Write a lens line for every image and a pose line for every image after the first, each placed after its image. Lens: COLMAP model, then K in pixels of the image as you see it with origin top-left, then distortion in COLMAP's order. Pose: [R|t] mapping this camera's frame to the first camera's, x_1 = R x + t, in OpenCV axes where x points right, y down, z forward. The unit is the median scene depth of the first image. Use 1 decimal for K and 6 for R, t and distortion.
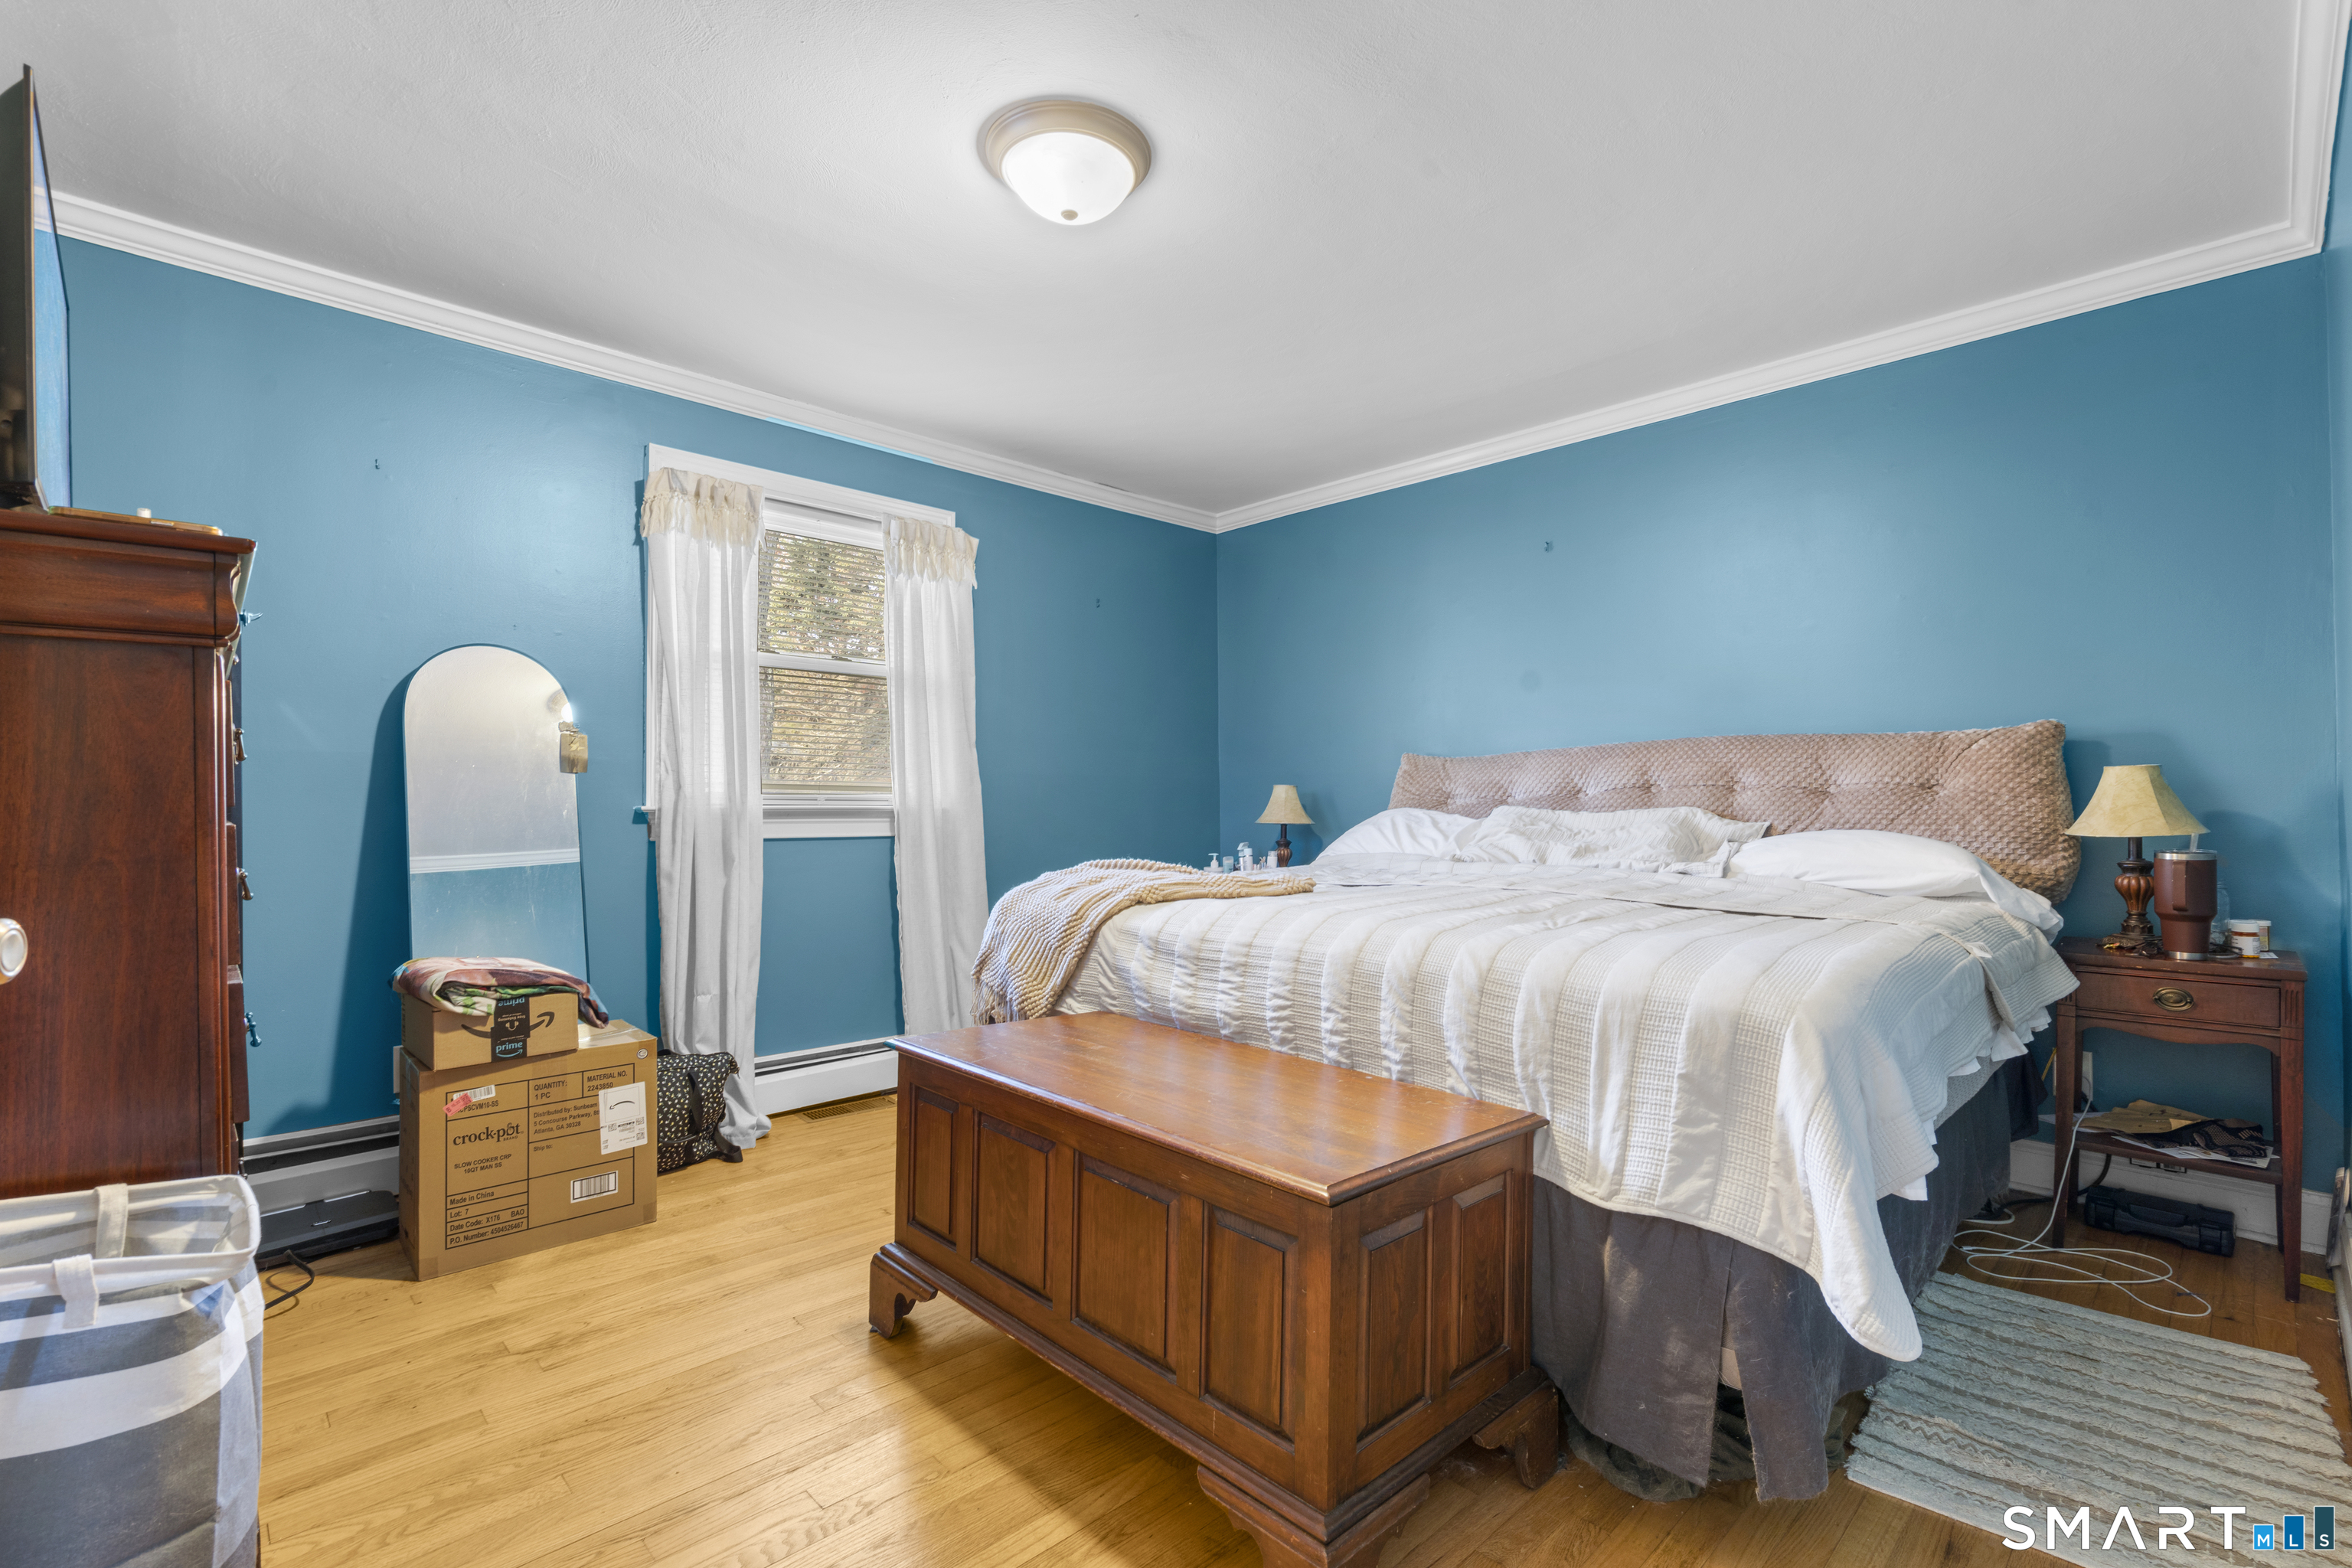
lens RADIAL K [[1057.3, 0, 1169.0], [0, 1057.3, 800.0], [0, 0, 1]] dist [-0.005408, 0.003819]
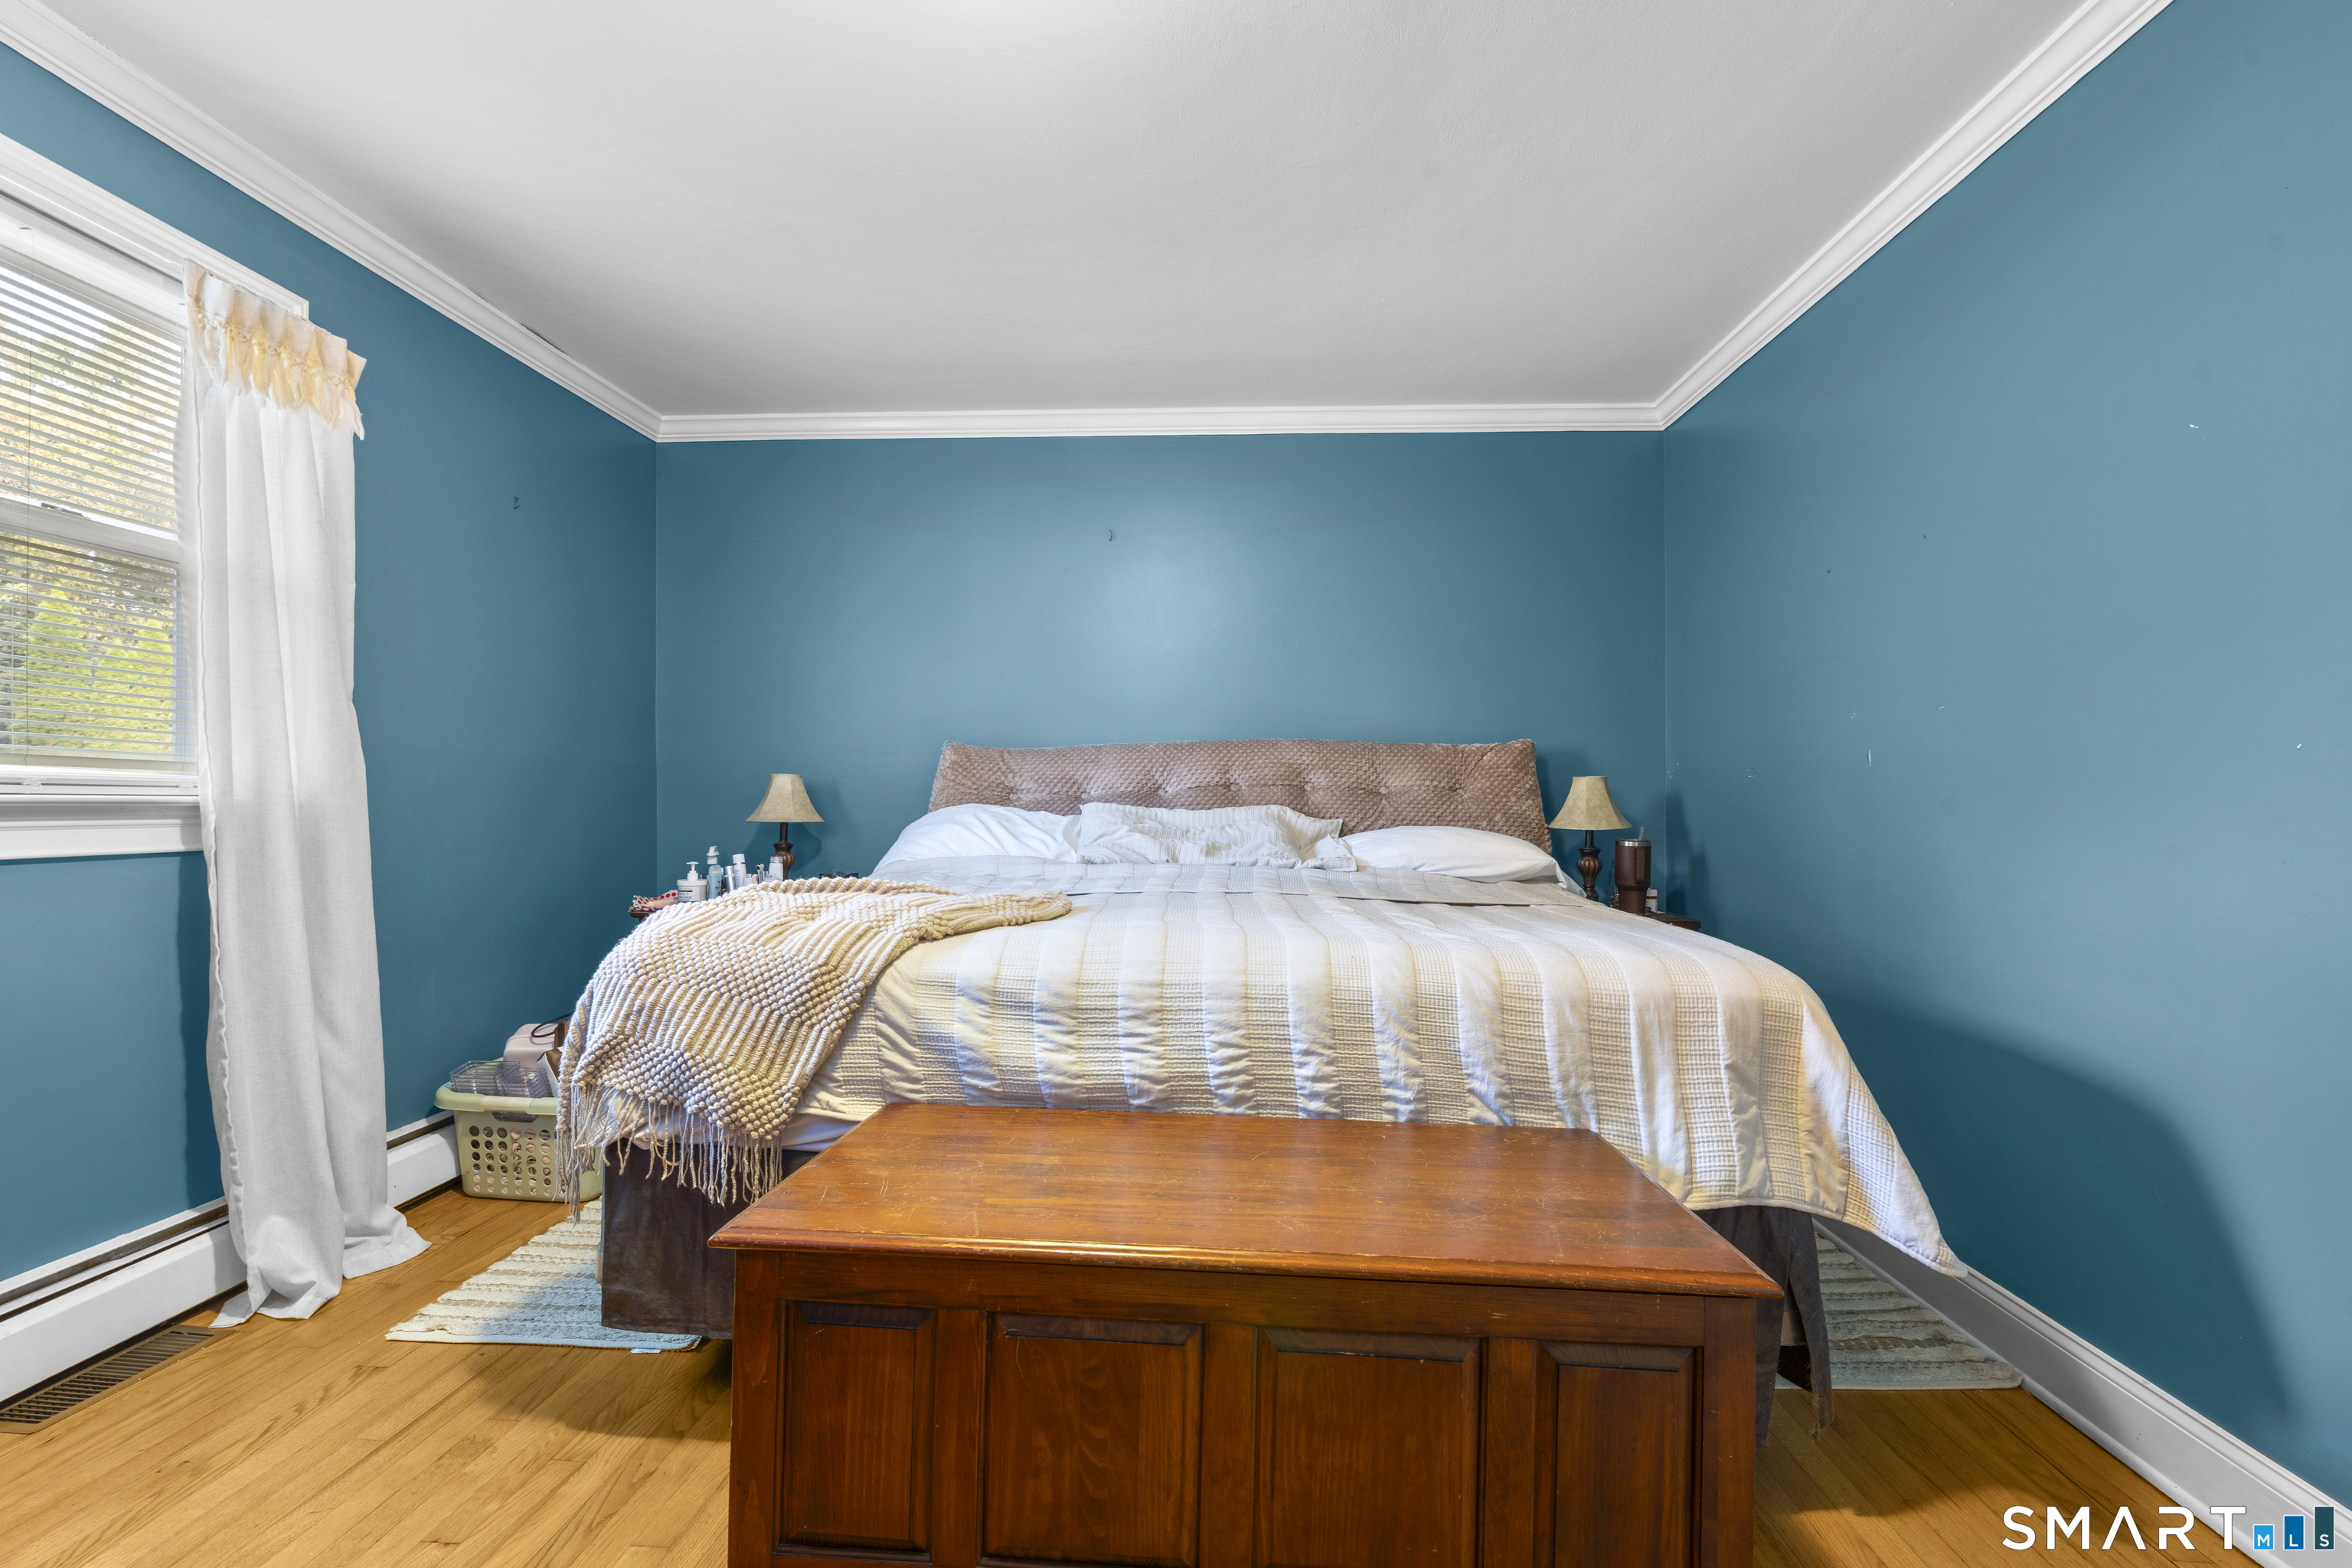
lens RADIAL K [[1057.3, 0, 1173.0], [0, 1057.3, 794.1], [0, 0, 1]] dist [-0.005408, 0.003819]
pose [[0.733116, 0.011064, 0.680014, -0.420565], [-0.012459, 0.999918, -0.002837, -0.000263], [-0.679990, -0.006392, 0.733194, 0.398292]]
